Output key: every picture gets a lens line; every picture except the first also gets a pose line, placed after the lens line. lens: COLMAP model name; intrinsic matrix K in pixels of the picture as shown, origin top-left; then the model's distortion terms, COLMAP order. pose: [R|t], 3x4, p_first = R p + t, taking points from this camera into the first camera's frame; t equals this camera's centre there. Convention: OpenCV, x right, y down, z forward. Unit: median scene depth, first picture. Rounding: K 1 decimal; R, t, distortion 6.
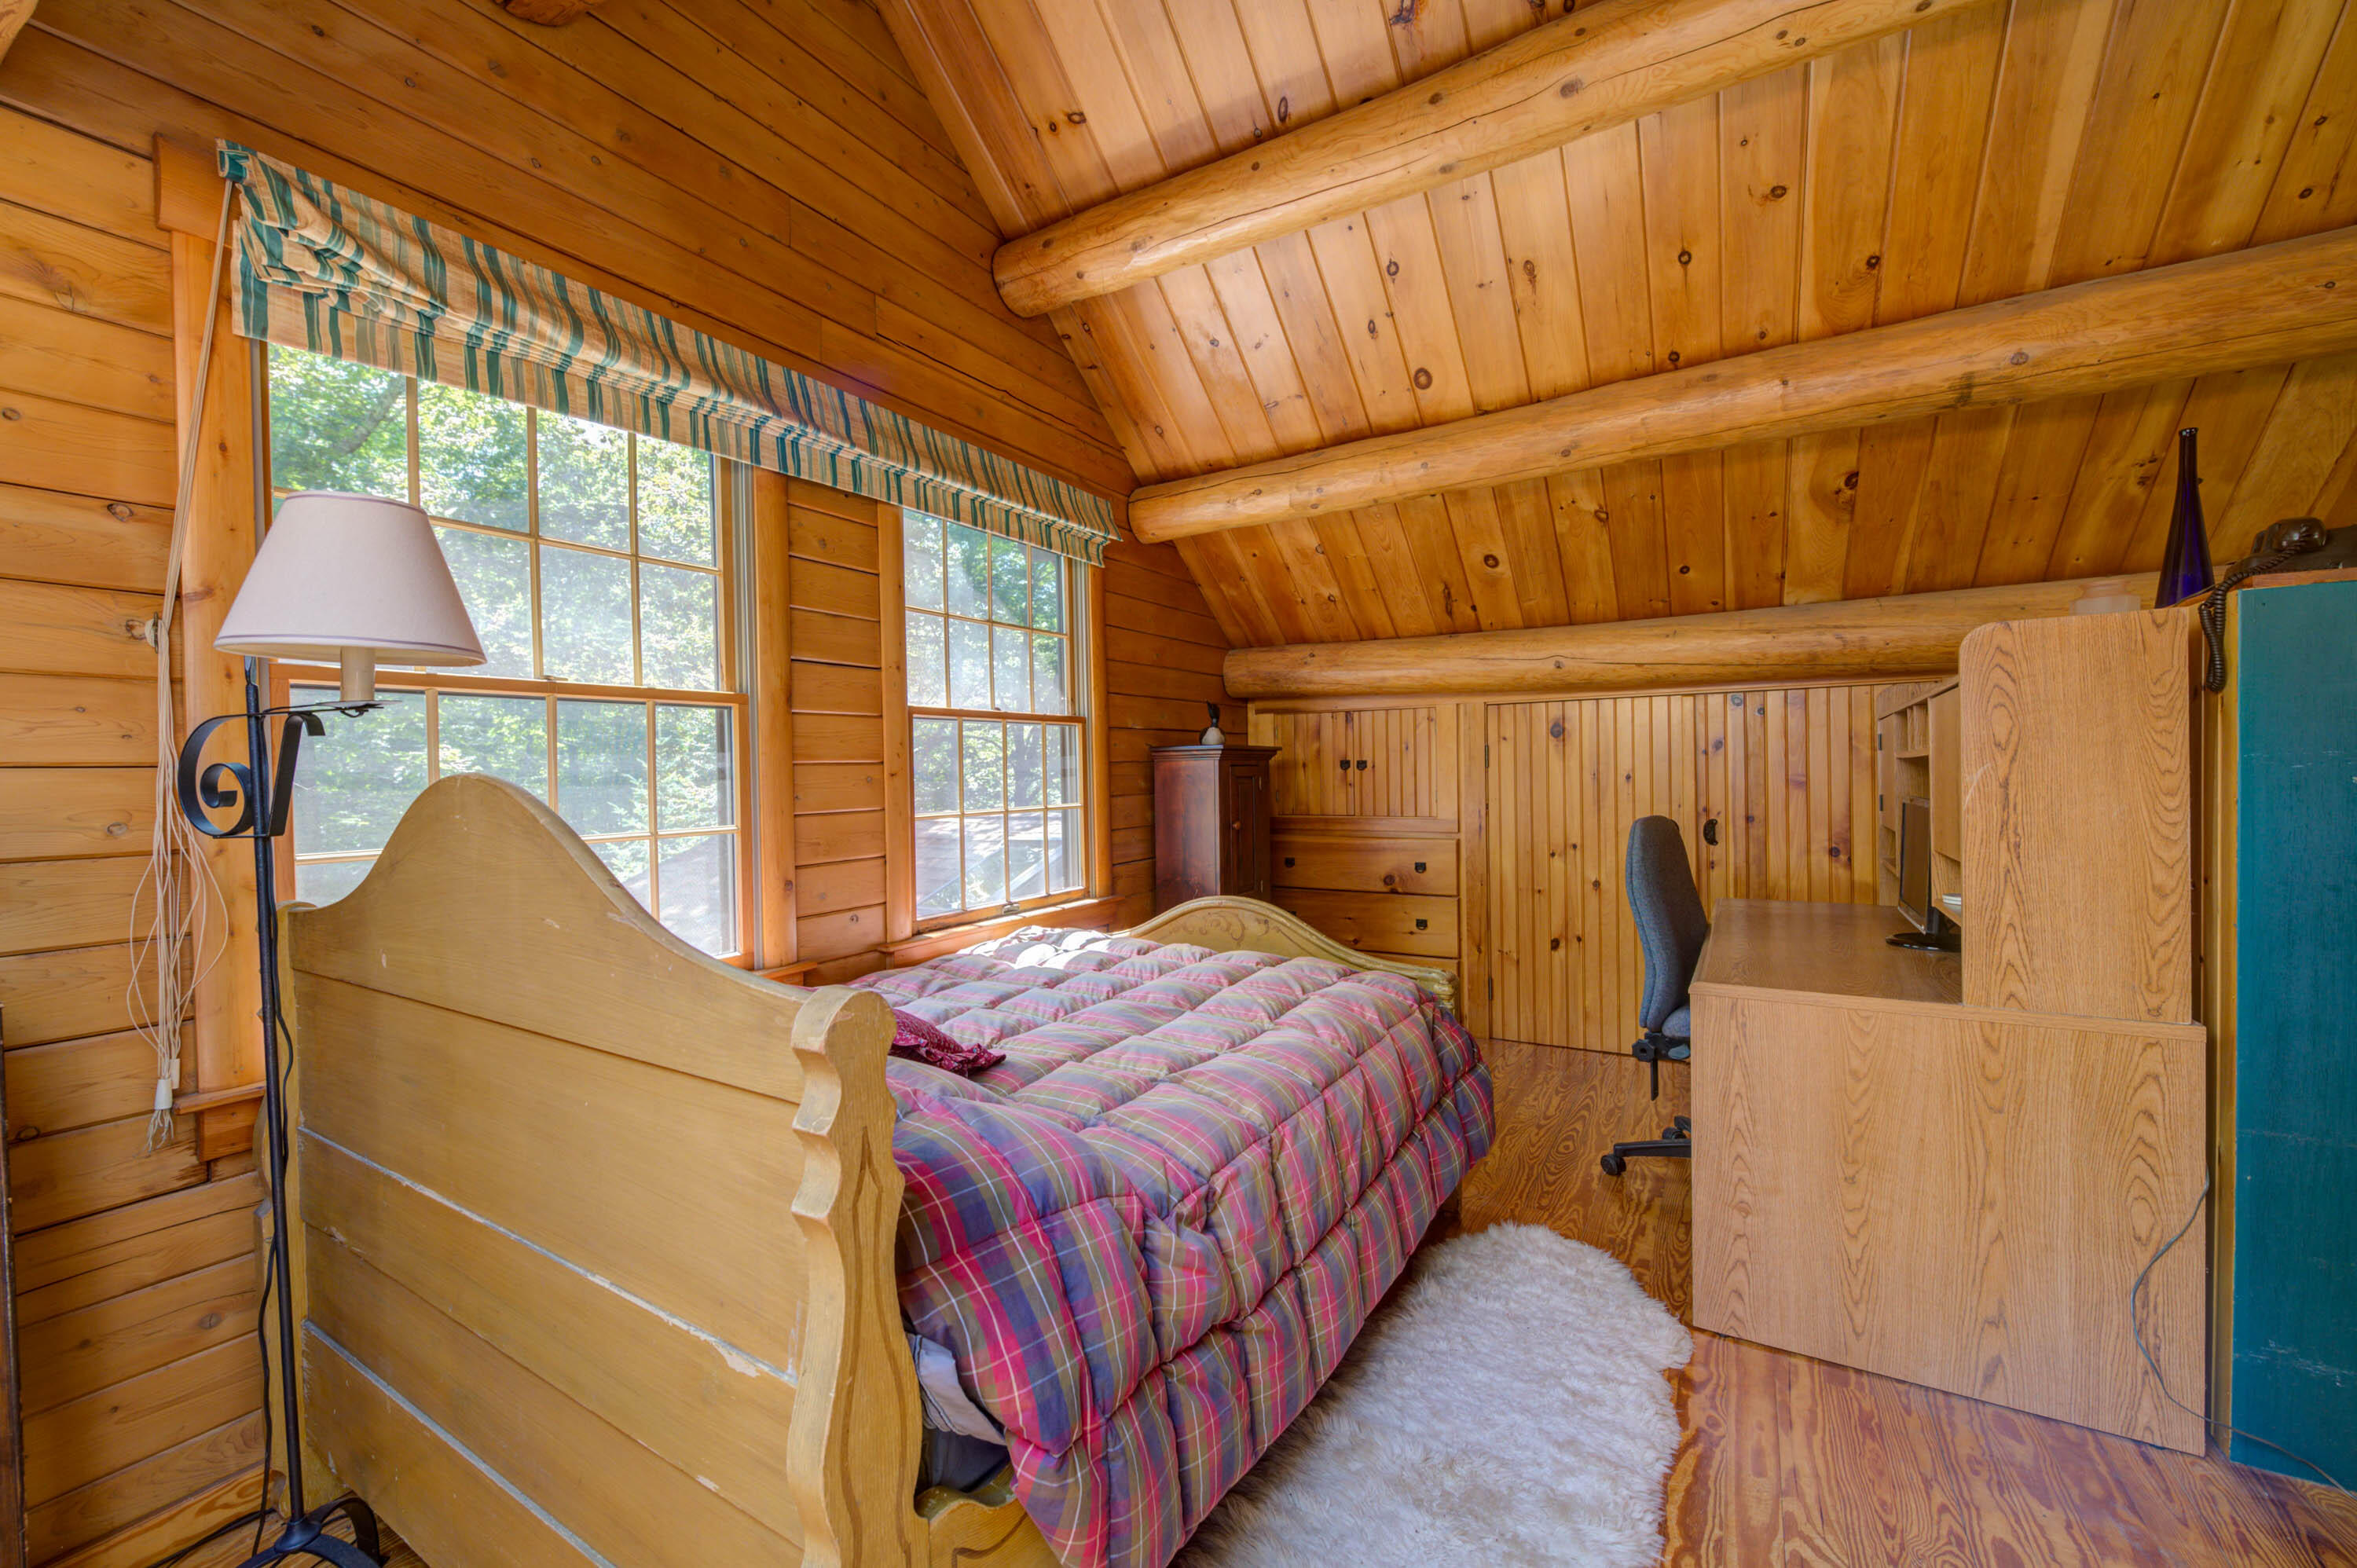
lens RADIAL K [[934.0, 0, 1175.8], [0, 934.0, 786.7], [0, 0, 1]] dist [0.000185, -0.000595]
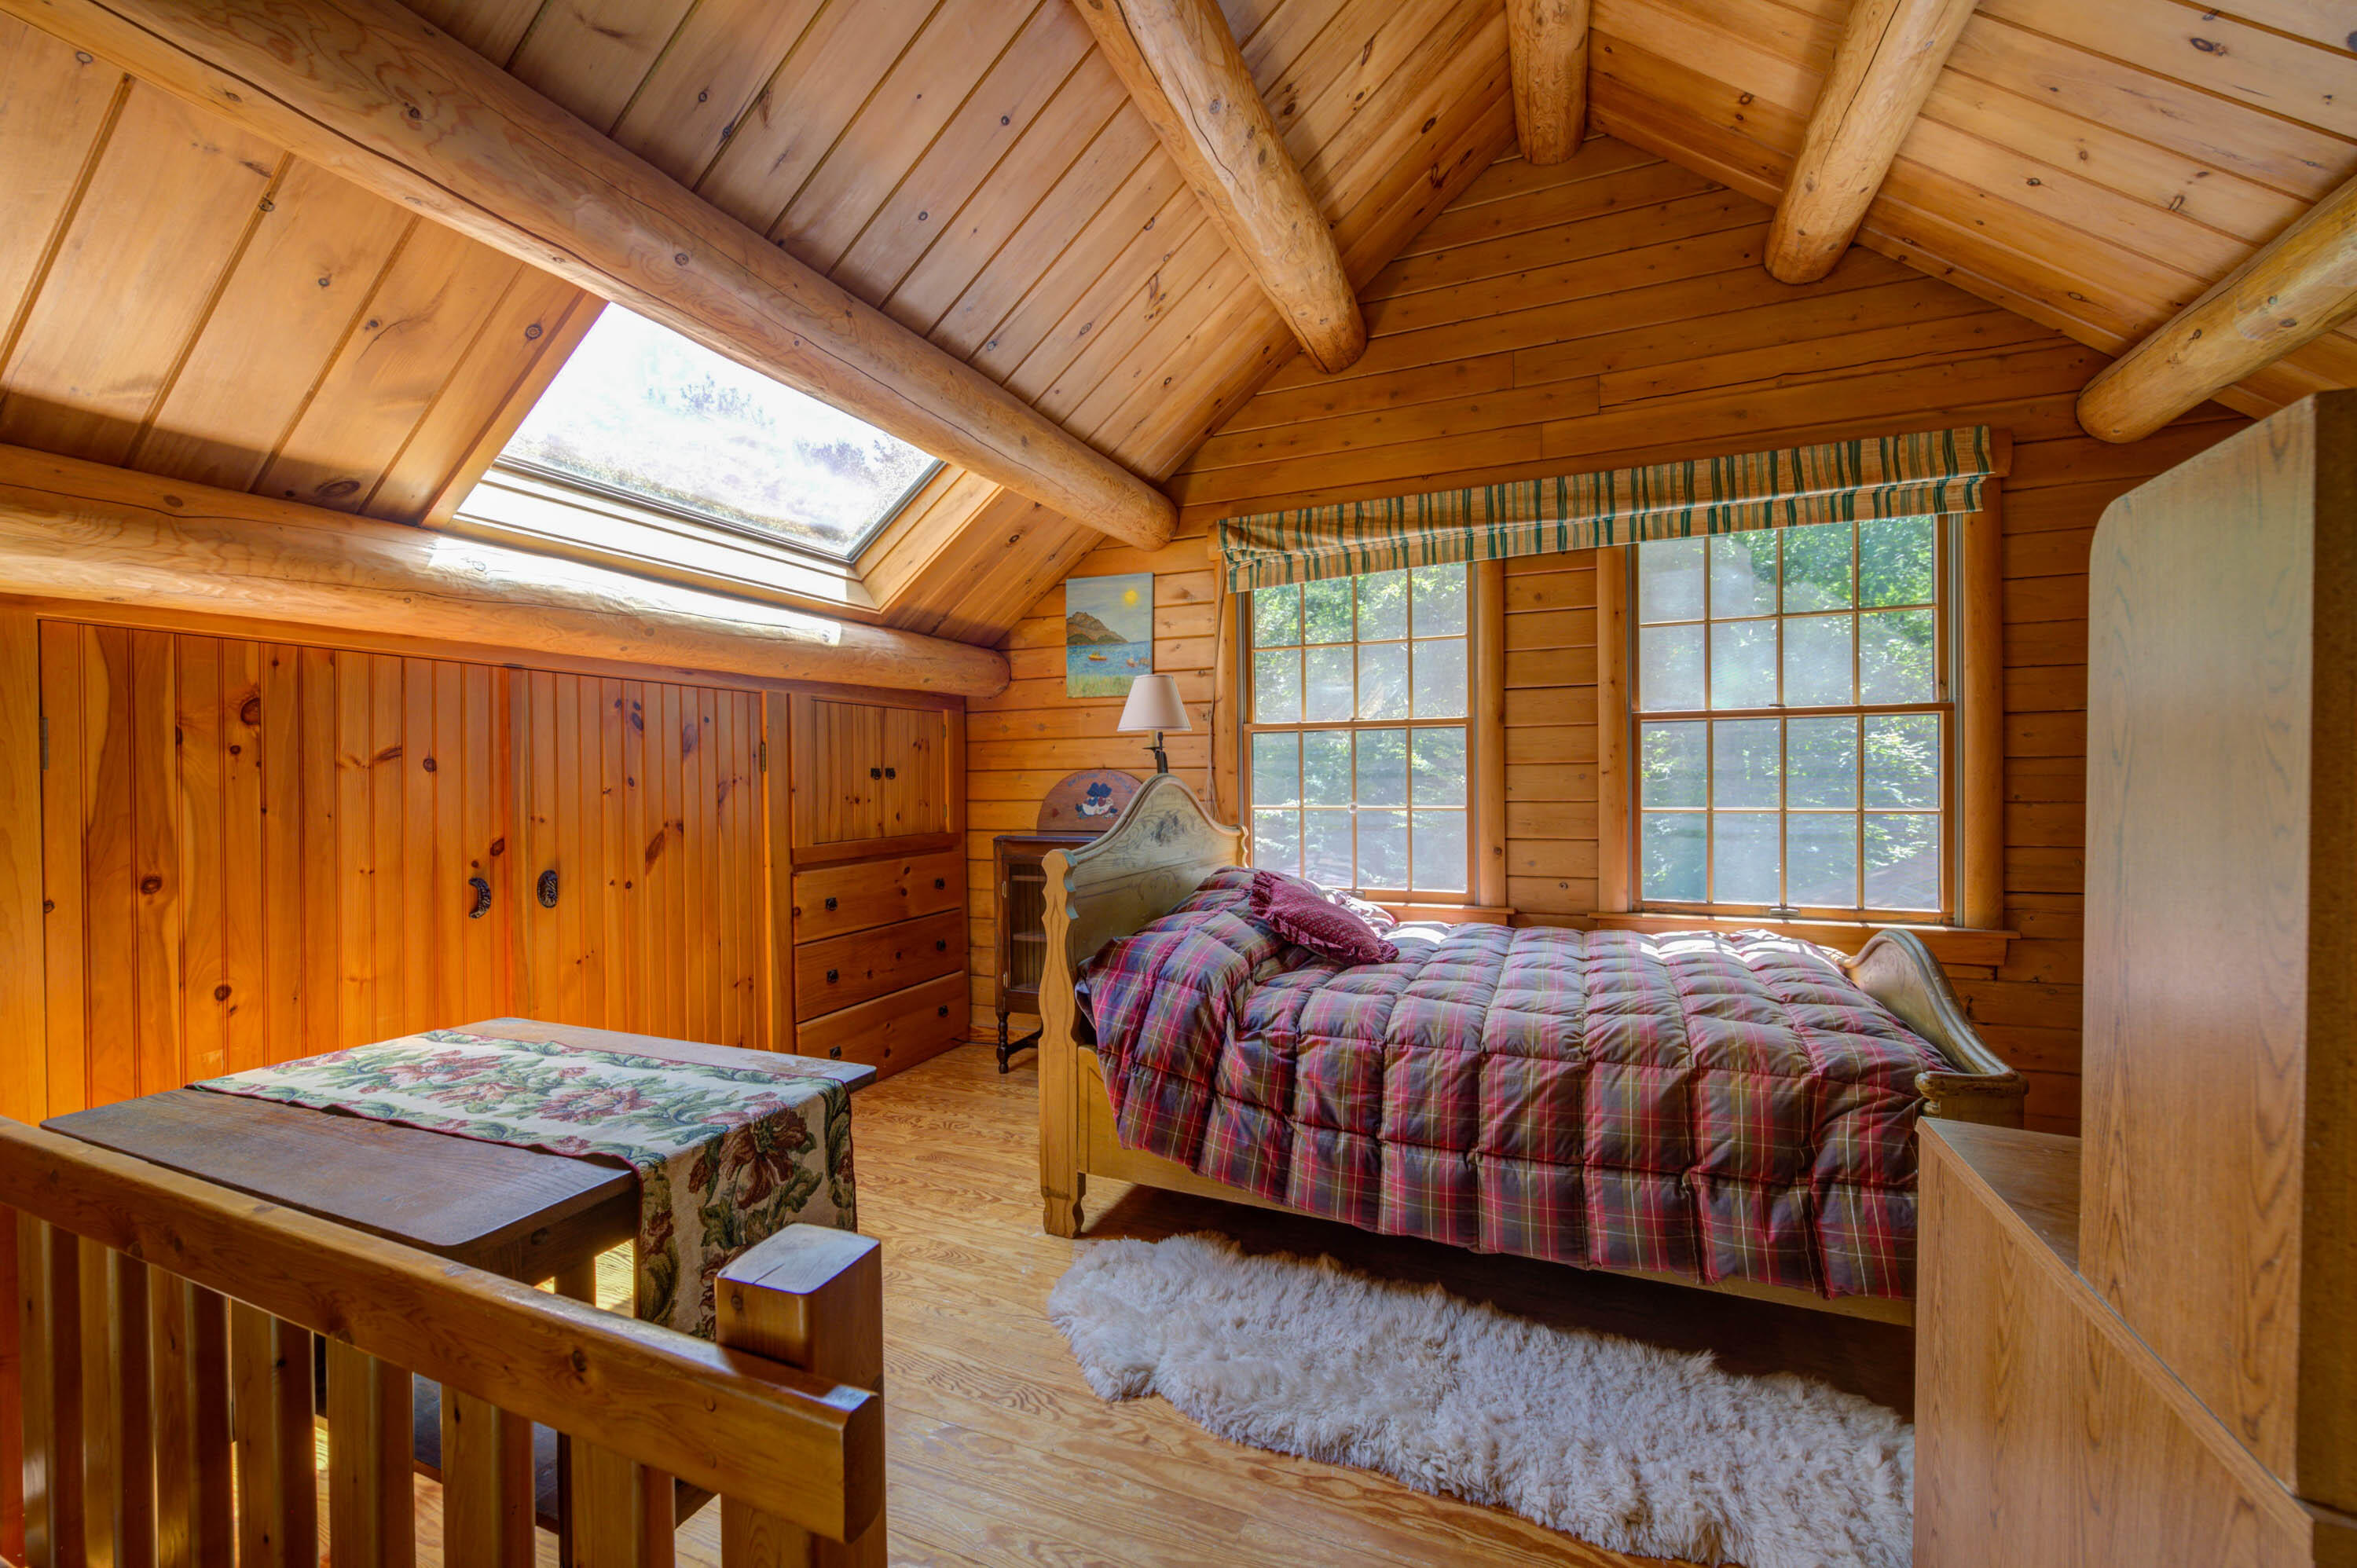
lens RADIAL K [[934.0, 0, 1175.8], [0, 934.0, 786.7], [0, 0, 1]] dist [0.000185, -0.000595]
pose [[0.144934, 0.030308, -0.988977, 0.849552], [-0.009794, 0.999526, 0.029196, -0.025072], [0.989393, 0.005455, 0.145162, 0.296419]]
